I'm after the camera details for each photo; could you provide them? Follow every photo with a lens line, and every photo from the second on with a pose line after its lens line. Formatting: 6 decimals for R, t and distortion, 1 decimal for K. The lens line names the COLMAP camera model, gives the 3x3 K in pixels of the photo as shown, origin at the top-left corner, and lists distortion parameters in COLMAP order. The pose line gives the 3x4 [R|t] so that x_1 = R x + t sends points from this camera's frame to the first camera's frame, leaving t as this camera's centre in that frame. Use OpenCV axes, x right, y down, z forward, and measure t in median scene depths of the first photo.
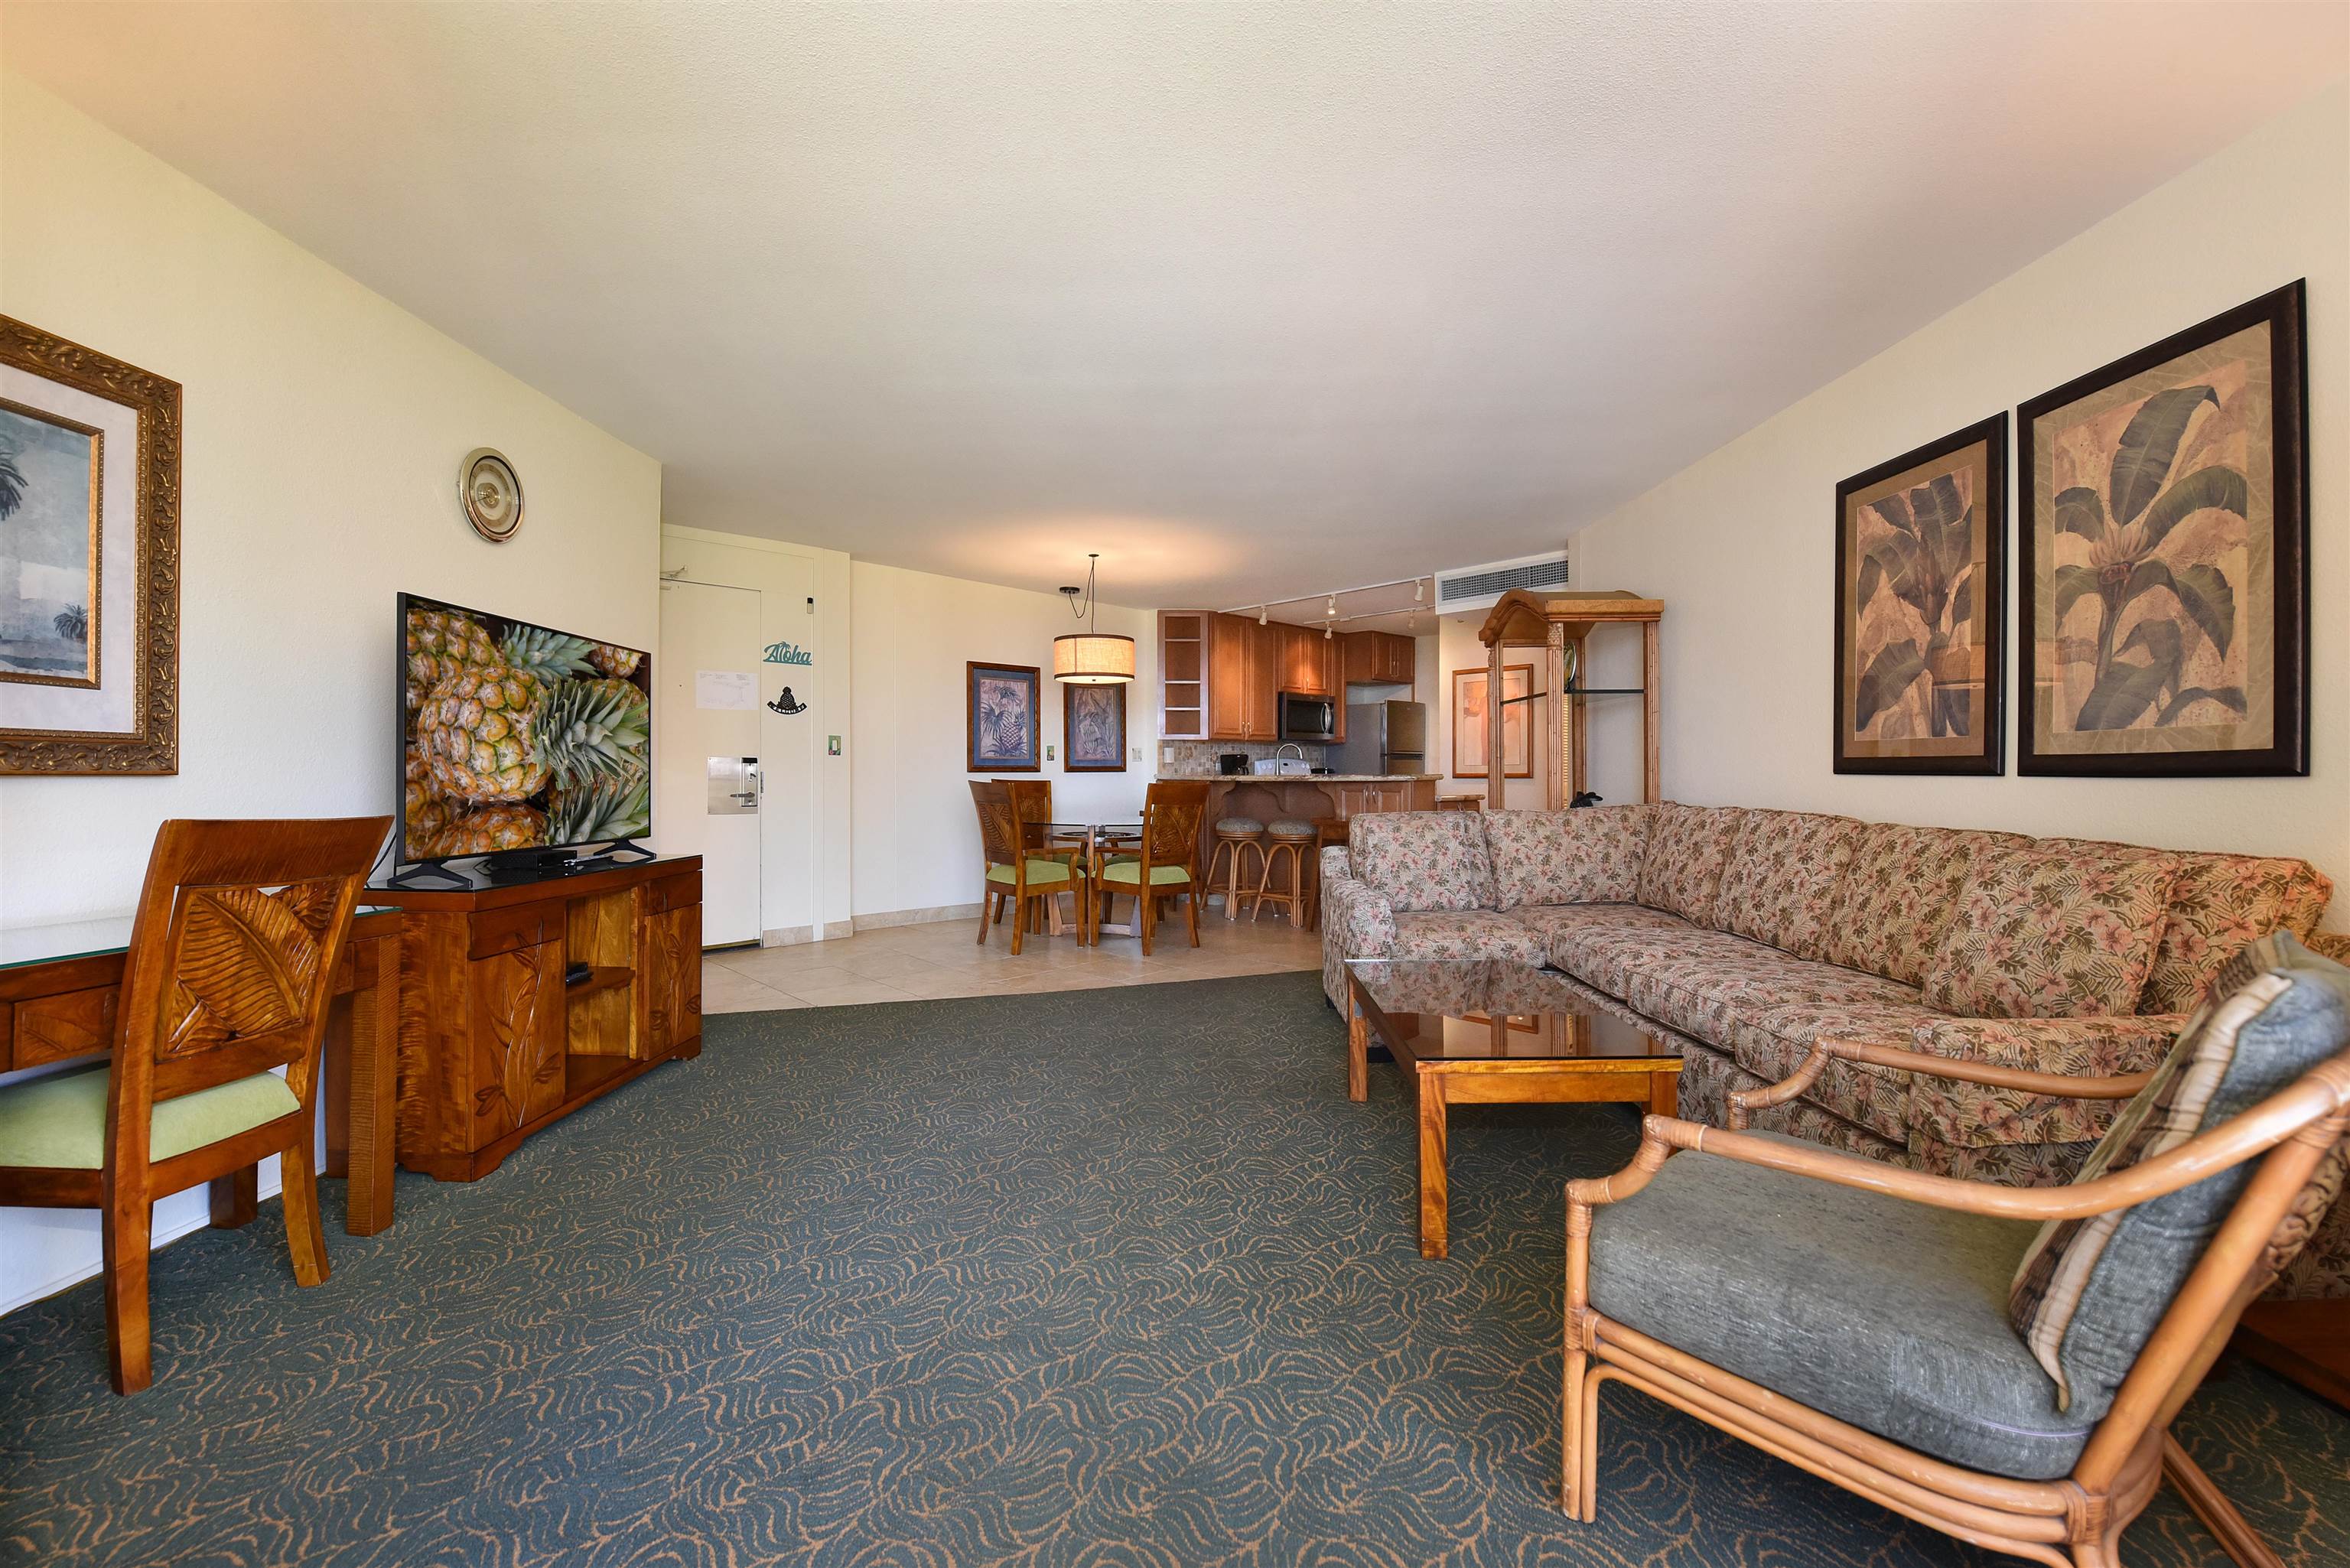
lens RADIAL K [[881.1, 0, 1067.4], [0, 881.1, 779.3], [0, 0, 1]] dist [-0.000879, -0.005310]
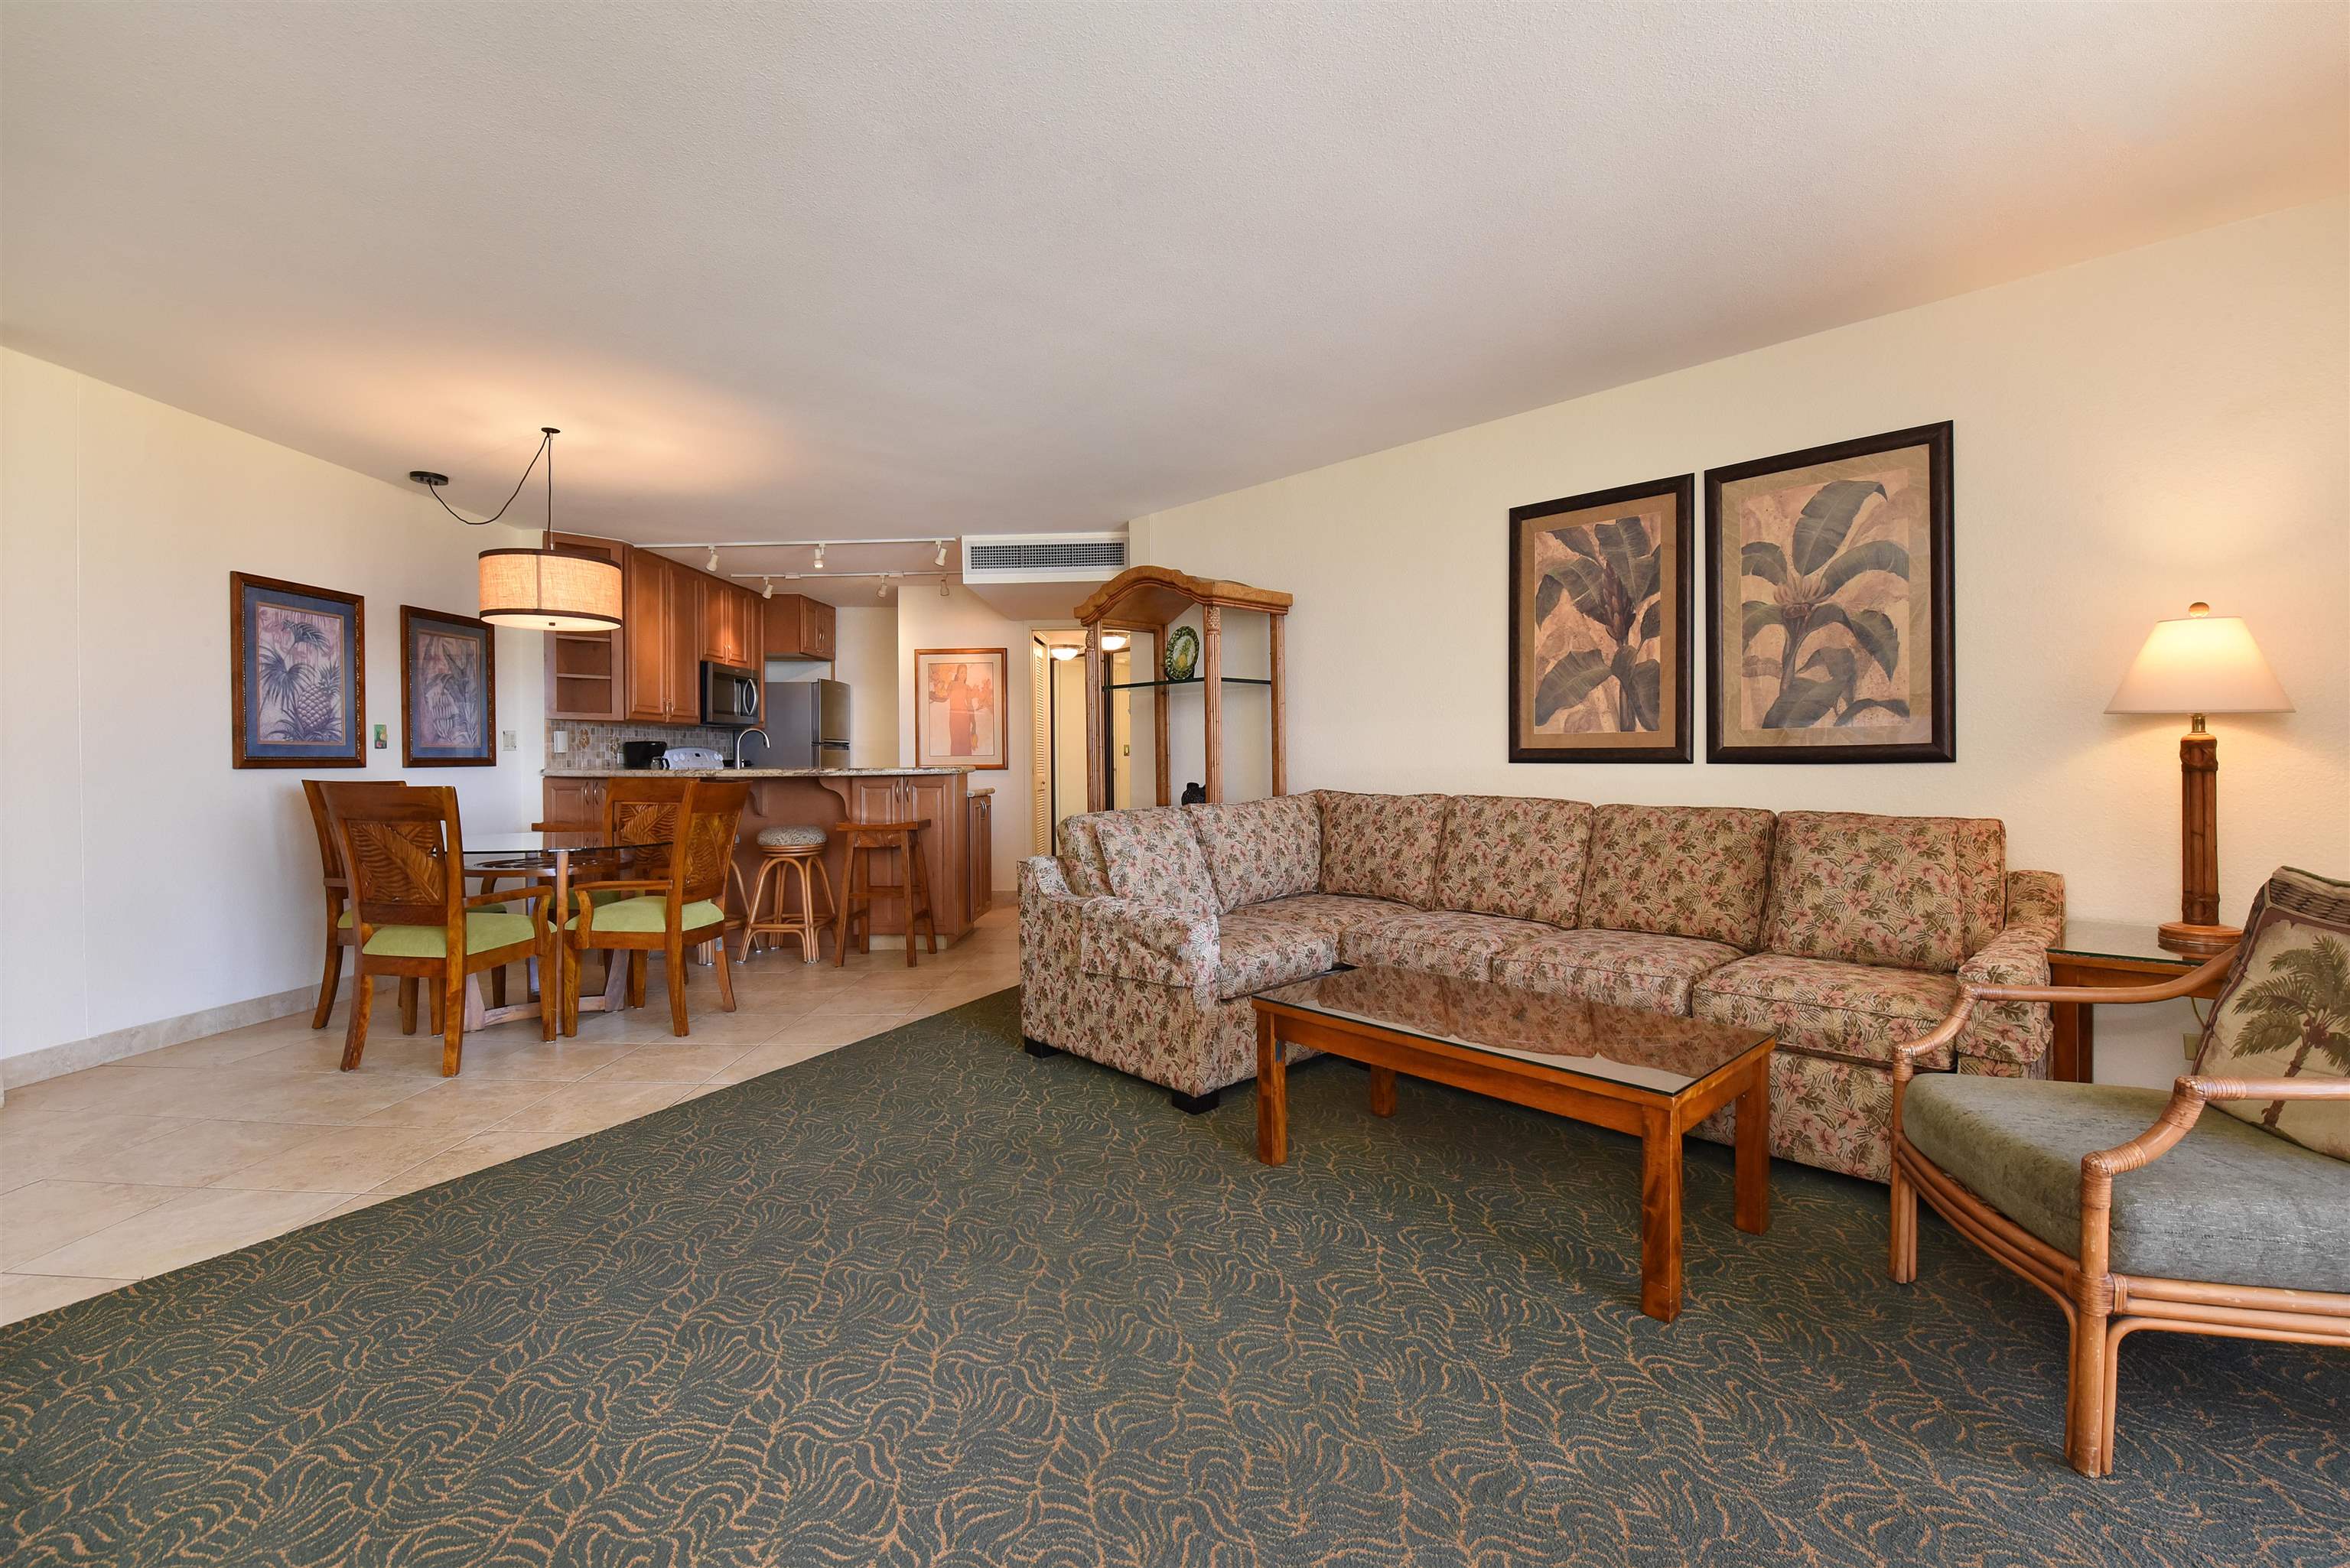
lens RADIAL K [[1011.3, 0, 1060.4], [0, 1011.3, 776.5], [0, 0, 1]] dist [-0.018542, -0.000465]
pose [[0.721827, -0.014216, 0.691928, -0.364648], [0.011428, 0.999898, 0.008622, -0.004976], [-0.691979, 0.001684, 0.721915, 0.364711]]
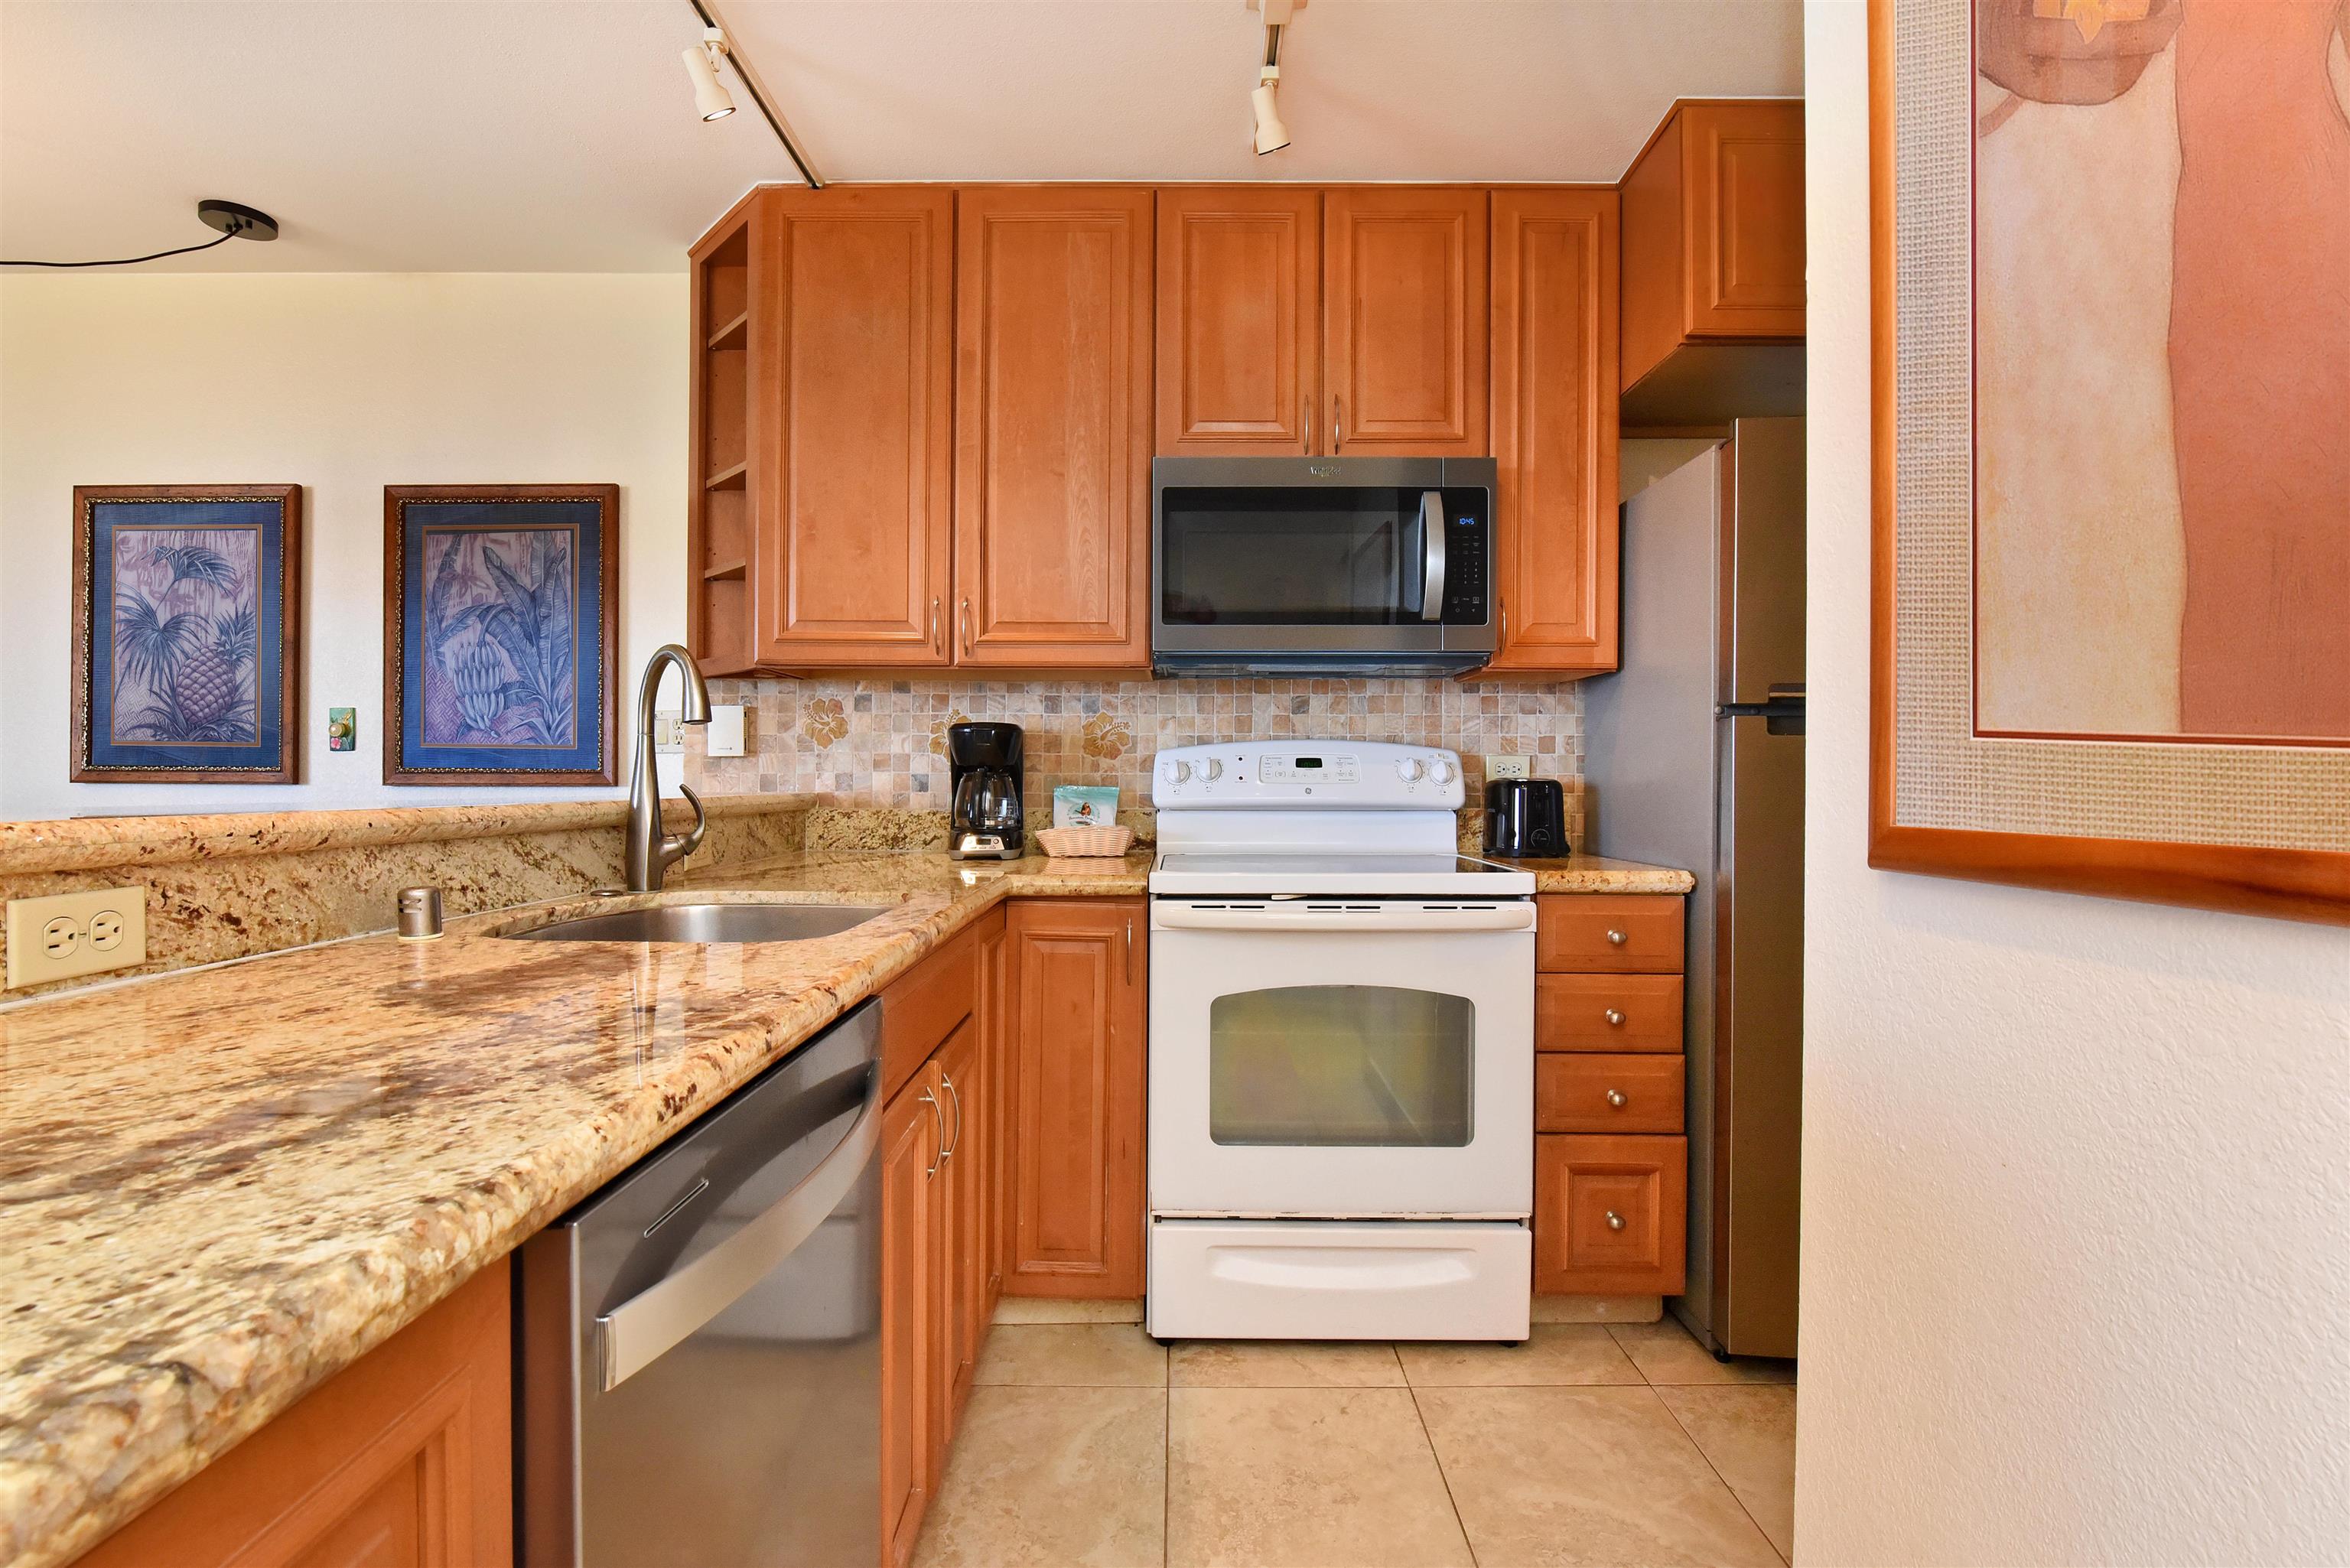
lens RADIAL K [[1078.8, 0, 1283.2], [0, 1078.8, 798.9], [0, 0, 1]] dist [-0.018586, -0.000718]
pose [[0.788939, 0.006743, -0.614434, 1.180130], [-0.014567, 0.999864, -0.007732, -0.011495], [0.614299, 0.015051, 0.788930, 2.022989]]
